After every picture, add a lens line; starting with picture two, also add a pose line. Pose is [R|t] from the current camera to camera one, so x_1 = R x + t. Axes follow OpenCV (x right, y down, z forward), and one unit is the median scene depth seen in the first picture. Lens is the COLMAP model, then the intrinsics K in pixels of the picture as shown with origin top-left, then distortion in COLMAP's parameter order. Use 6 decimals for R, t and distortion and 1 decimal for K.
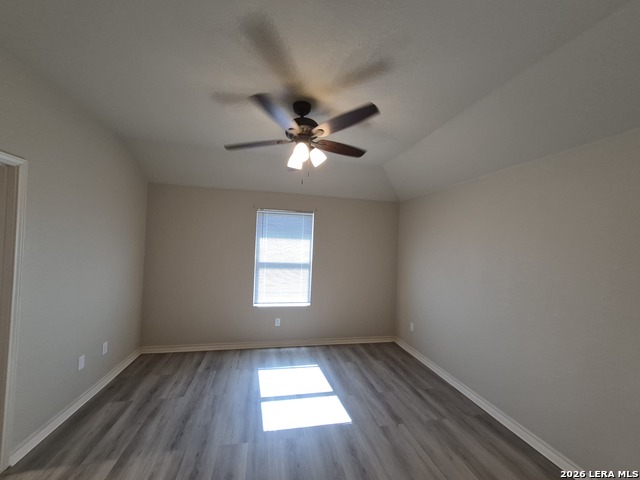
lens RADIAL K [[250.2, 0, 323.3], [0, 250.2, 238.5], [0, 0, 1]] dist [0.003251, -0.000206]
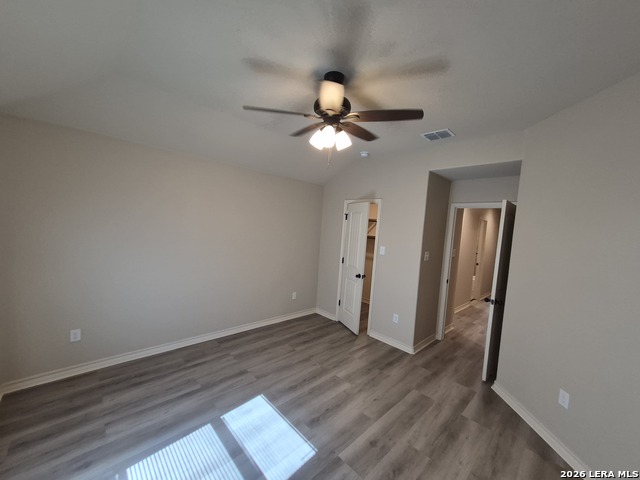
lens RADIAL K [[250.2, 0, 313.2], [0, 250.2, 240.9], [0, 0, 1]] dist [0.003251, -0.000206]
pose [[-0.495965, -0.118481, 0.860222, -0.744553], [-0.108499, 0.991340, 0.073984, -0.008872], [-0.861538, -0.056640, -0.504524, 1.247501]]
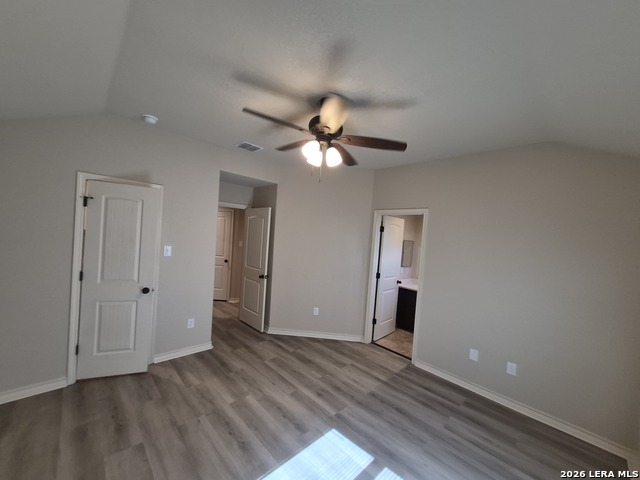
lens RADIAL K [[250.2, 0, 314.4], [0, 250.2, 241.4], [0, 0, 1]] dist [0.003251, -0.000206]
pose [[-0.854747, -0.083215, -0.512330, 0.350758], [-0.084744, 0.996193, -0.020424, 0.030922], [0.512080, 0.025960, -0.858546, 1.532042]]
